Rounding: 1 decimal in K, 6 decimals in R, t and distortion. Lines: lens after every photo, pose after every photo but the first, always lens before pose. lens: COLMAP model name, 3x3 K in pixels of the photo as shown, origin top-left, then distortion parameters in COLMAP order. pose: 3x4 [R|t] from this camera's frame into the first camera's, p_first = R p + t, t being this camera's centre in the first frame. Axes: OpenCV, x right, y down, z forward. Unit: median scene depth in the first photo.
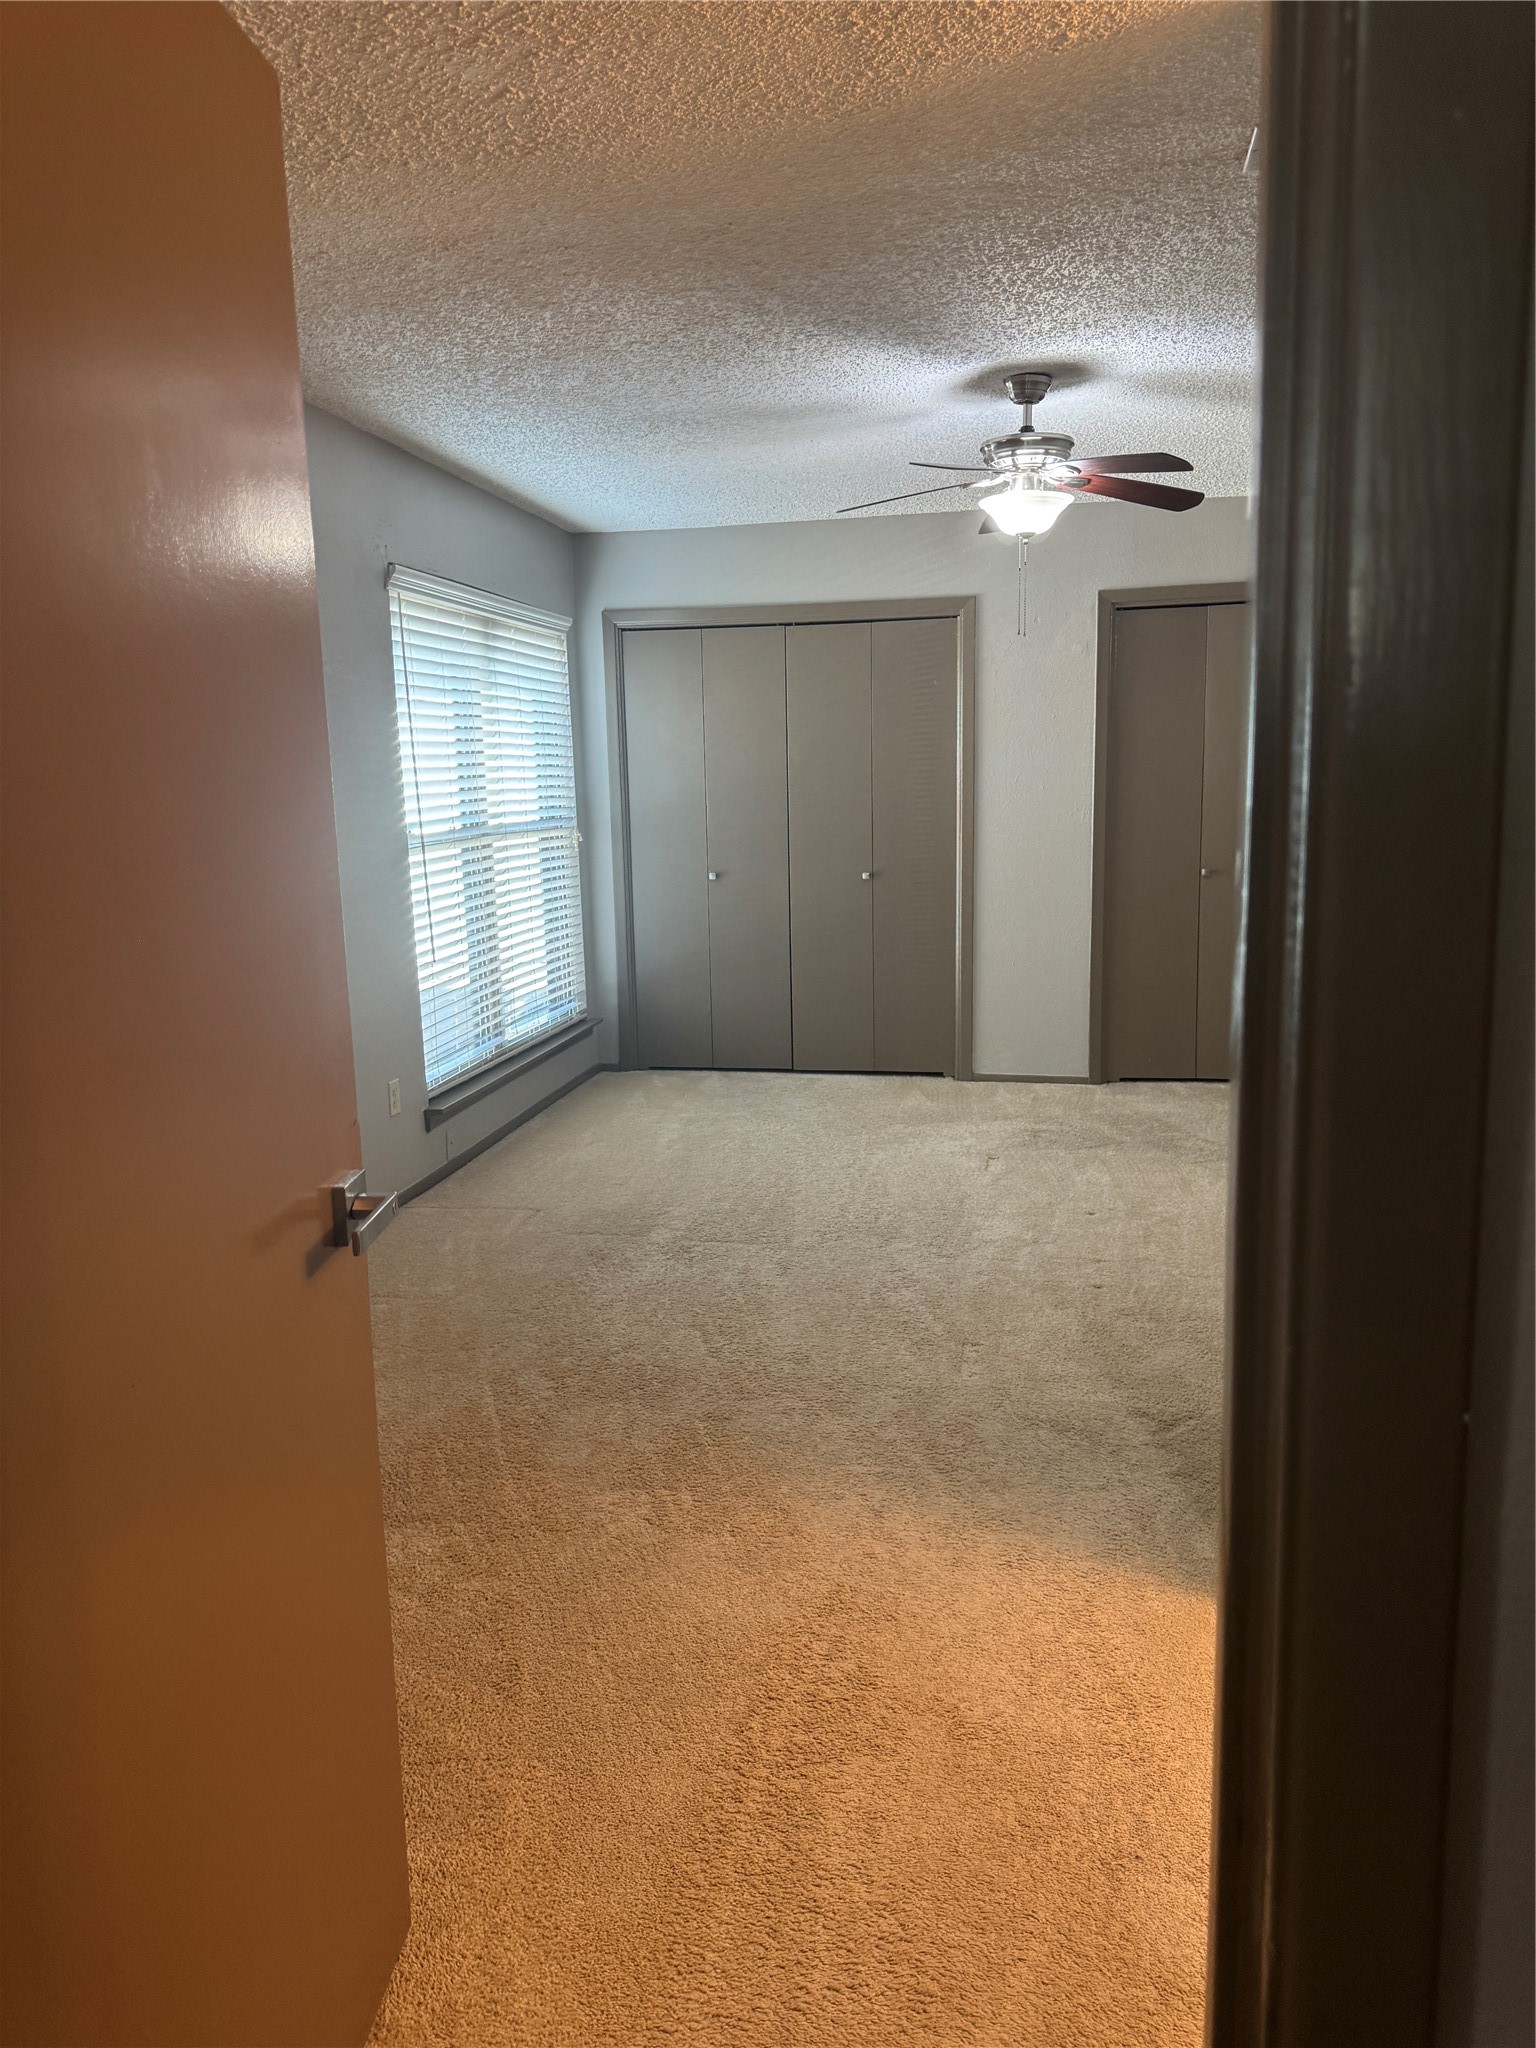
lens RADIAL K [[1459.5, 0, 757.9], [0, 1459.5, 1013.1], [0, 0, 1]] dist [0.128927, -0.269514]
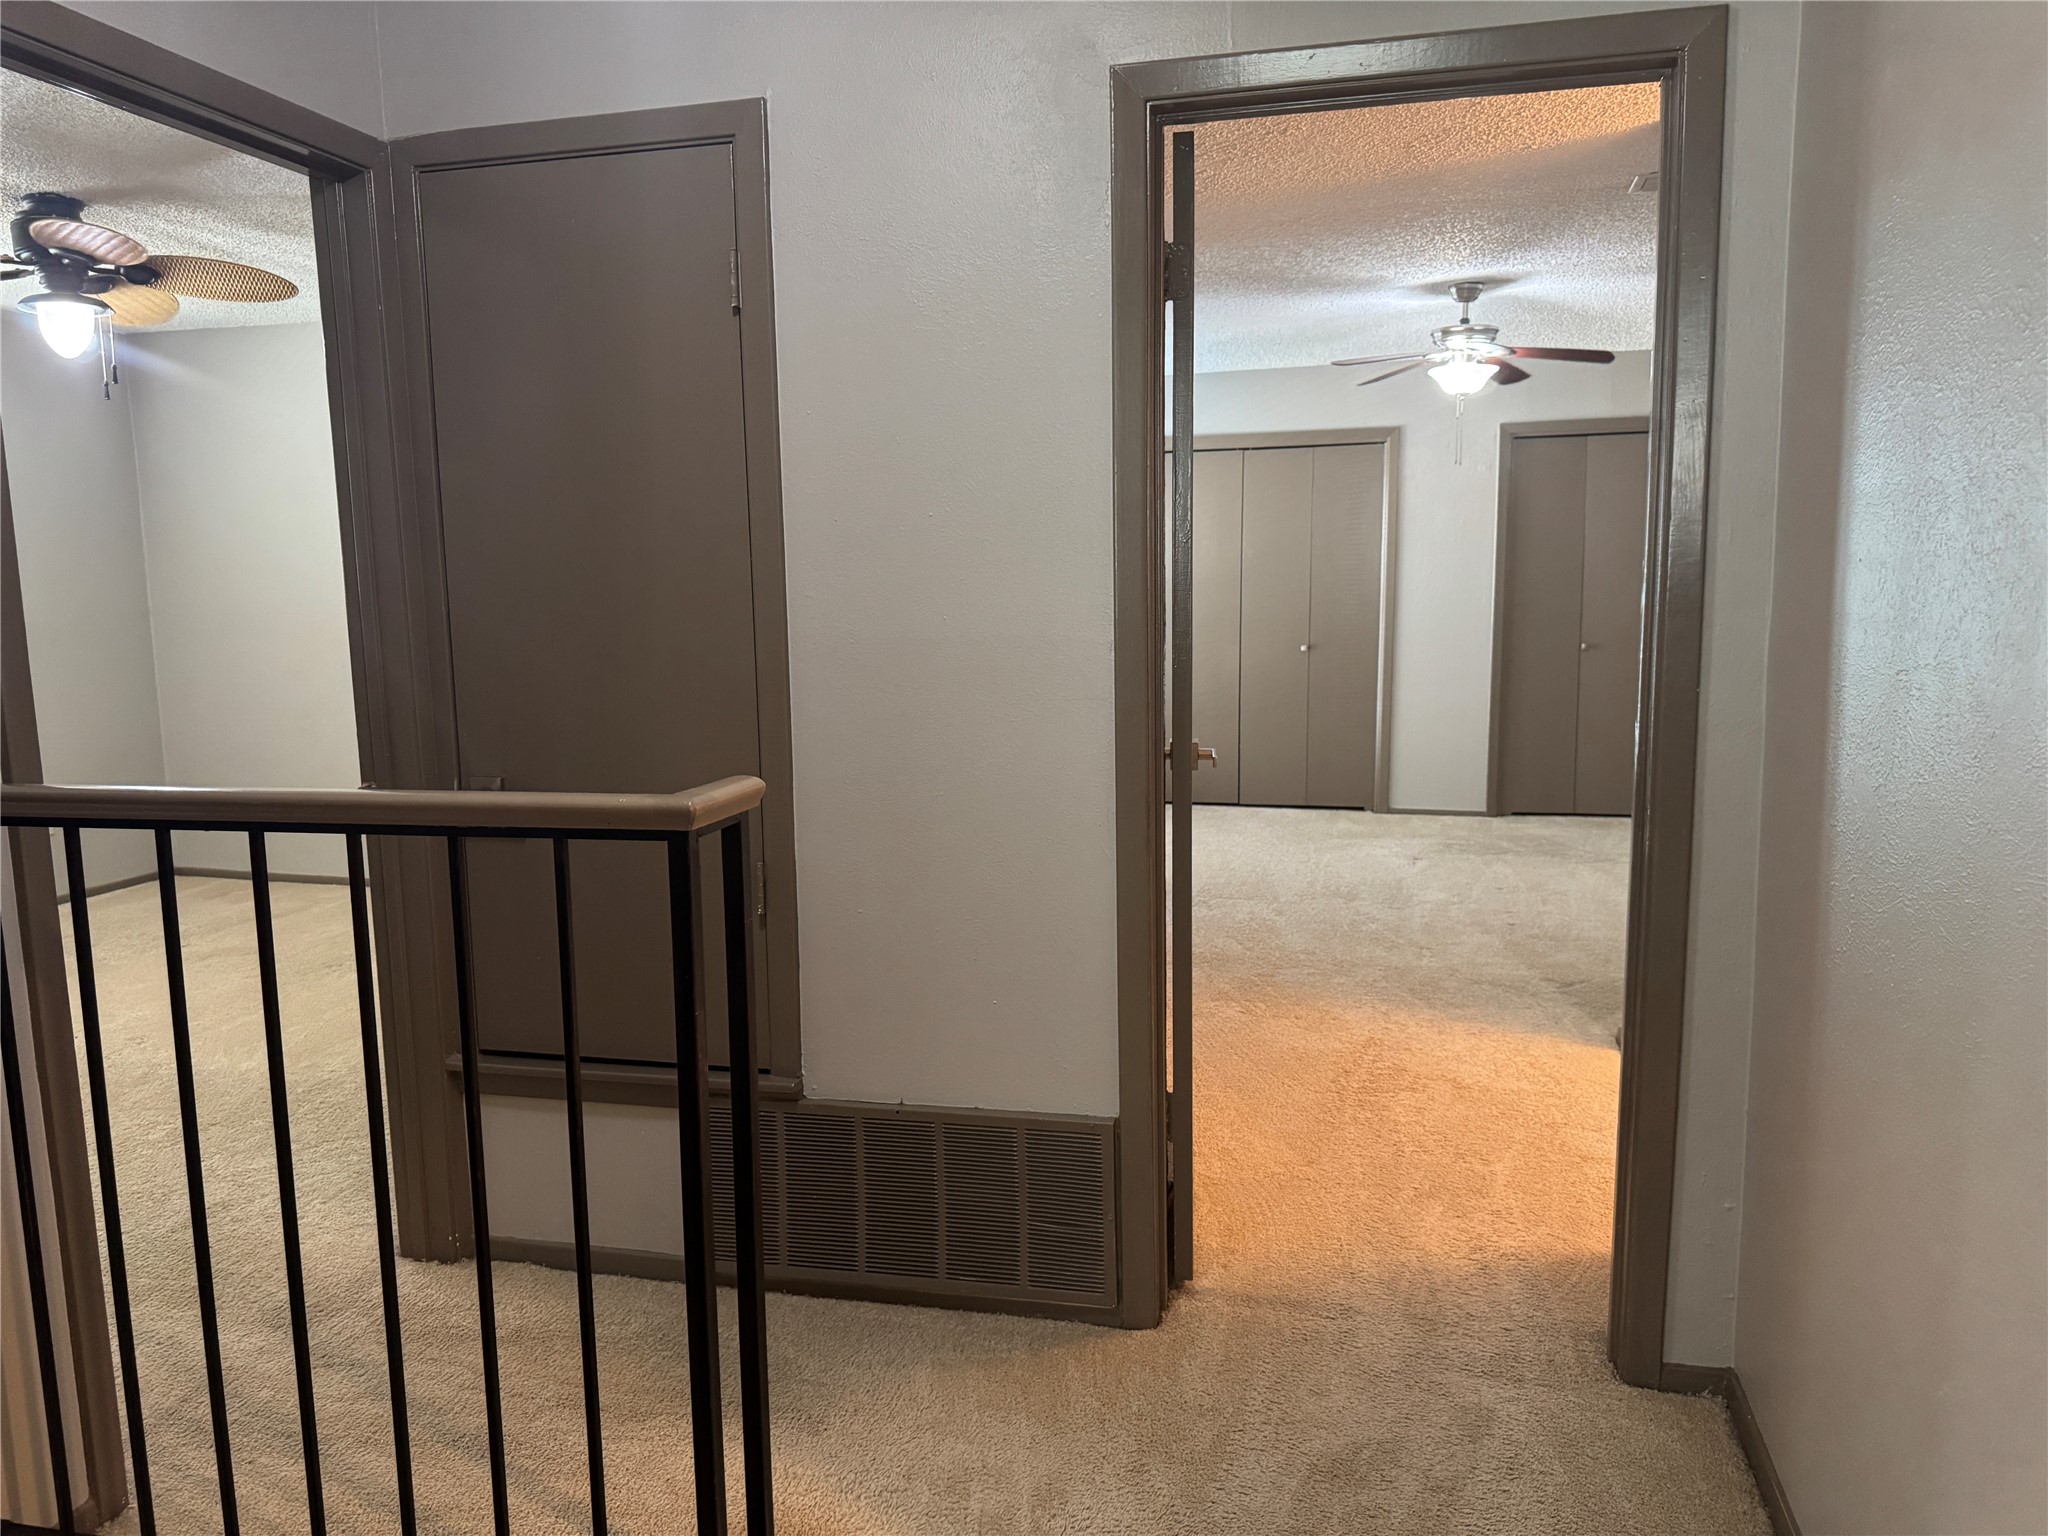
lens RADIAL K [[1459.5, 0, 1011.3], [0, 1459.5, 778.7], [0, 0, 1]] dist [0.128927, -0.269514]
pose [[0.997836, 0.017293, -0.063434, -0.123766], [-0.018885, 0.999520, -0.024578, 0.070020], [0.062978, 0.025723, 0.997683, -0.344430]]
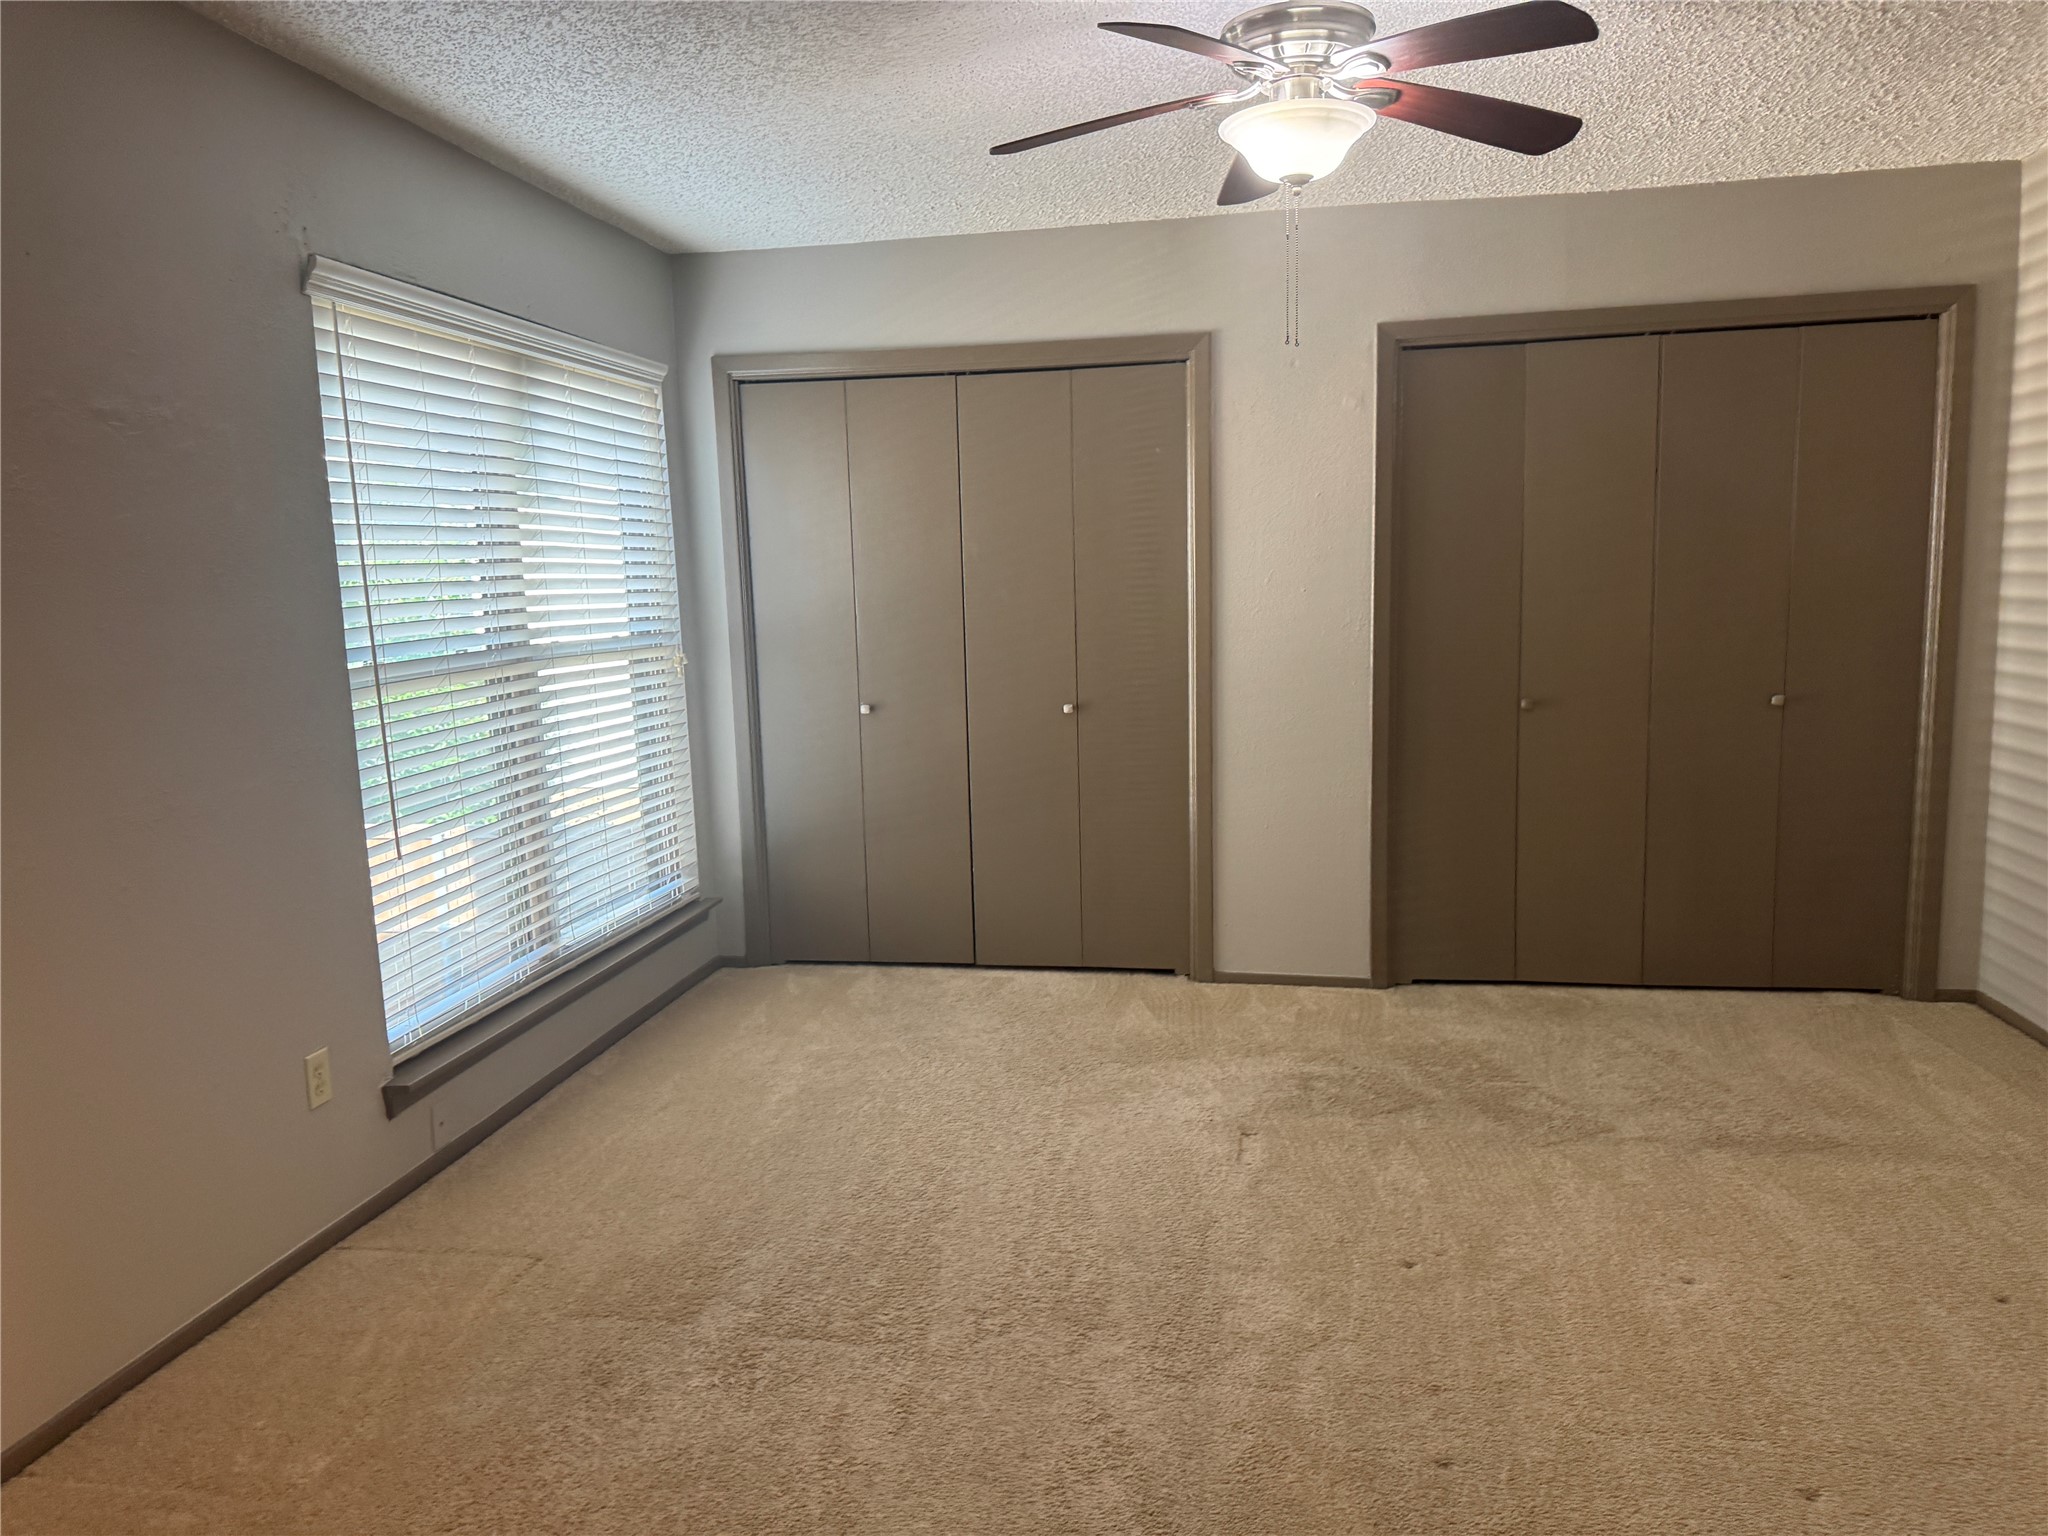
lens RADIAL K [[1459.5, 0, 1011.3], [0, 1459.5, 778.7], [0, 0, 1]] dist [0.128927, -0.269514]
pose [[0.999891, -0.006858, 0.013108, 0.044950], [0.007156, 0.999714, -0.022814, -0.053675], [-0.012947, 0.022905, 0.999654, 0.330707]]
